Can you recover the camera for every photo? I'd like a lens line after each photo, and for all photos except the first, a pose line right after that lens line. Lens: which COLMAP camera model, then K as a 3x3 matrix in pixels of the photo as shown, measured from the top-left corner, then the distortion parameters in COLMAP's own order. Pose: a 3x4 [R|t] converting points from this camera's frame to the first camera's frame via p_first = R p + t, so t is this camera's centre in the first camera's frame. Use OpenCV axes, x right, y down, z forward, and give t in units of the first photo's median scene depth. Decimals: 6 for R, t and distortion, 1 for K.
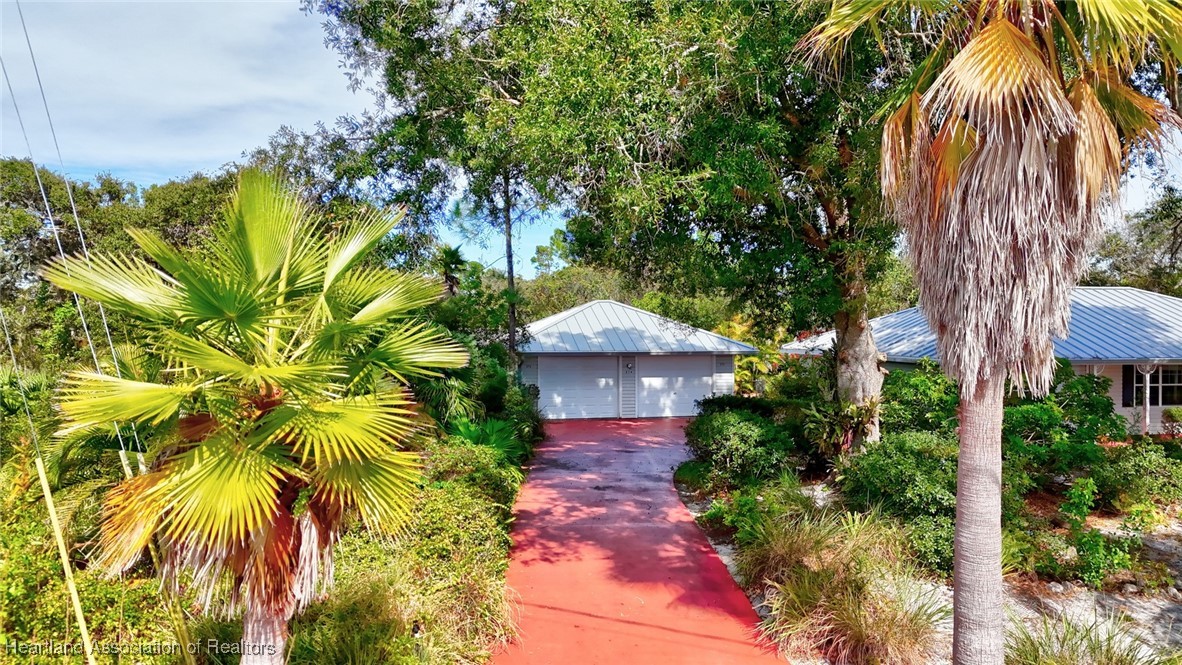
lens RADIAL K [[850.2, 0, 594.0], [0, 850.2, 333.6], [0, 0, 1]] dist [0.030509, -0.016972]
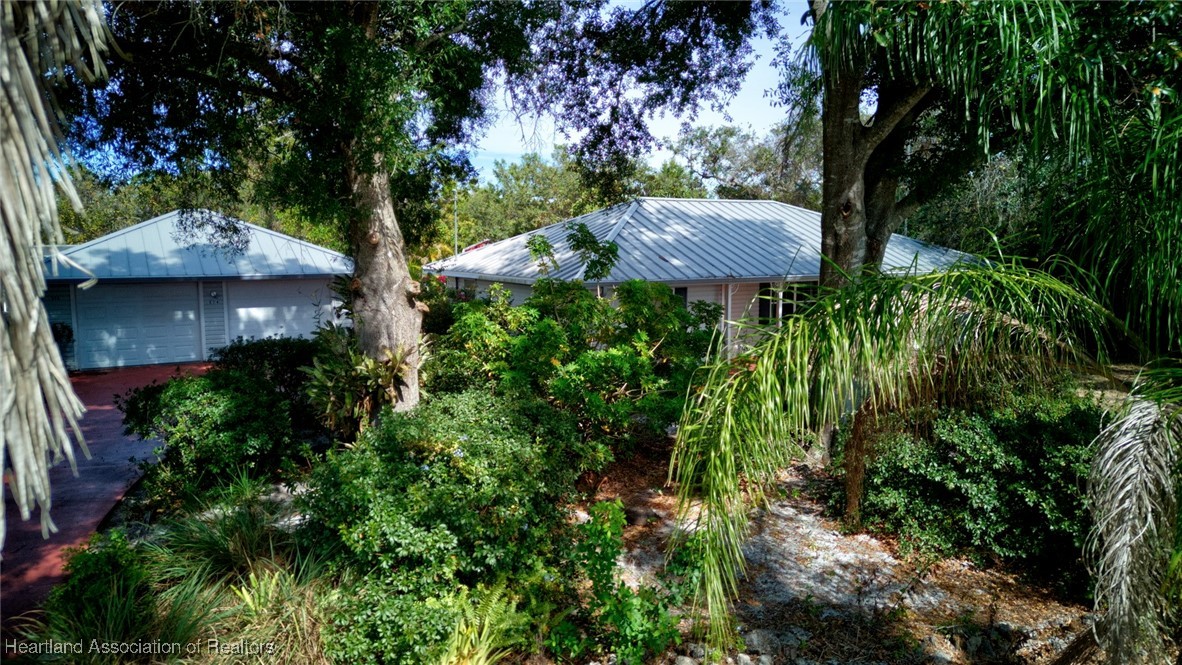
lens RADIAL K [[850.2, 0, 589.2], [0, 850.2, 331.4], [0, 0, 1]] dist [0.030509, -0.016972]
pose [[0.947526, -0.038550, 0.317347, 0.134792], [0.008268, 0.995326, 0.096220, -0.000744], [-0.319573, -0.088547, 0.943416, 0.166572]]
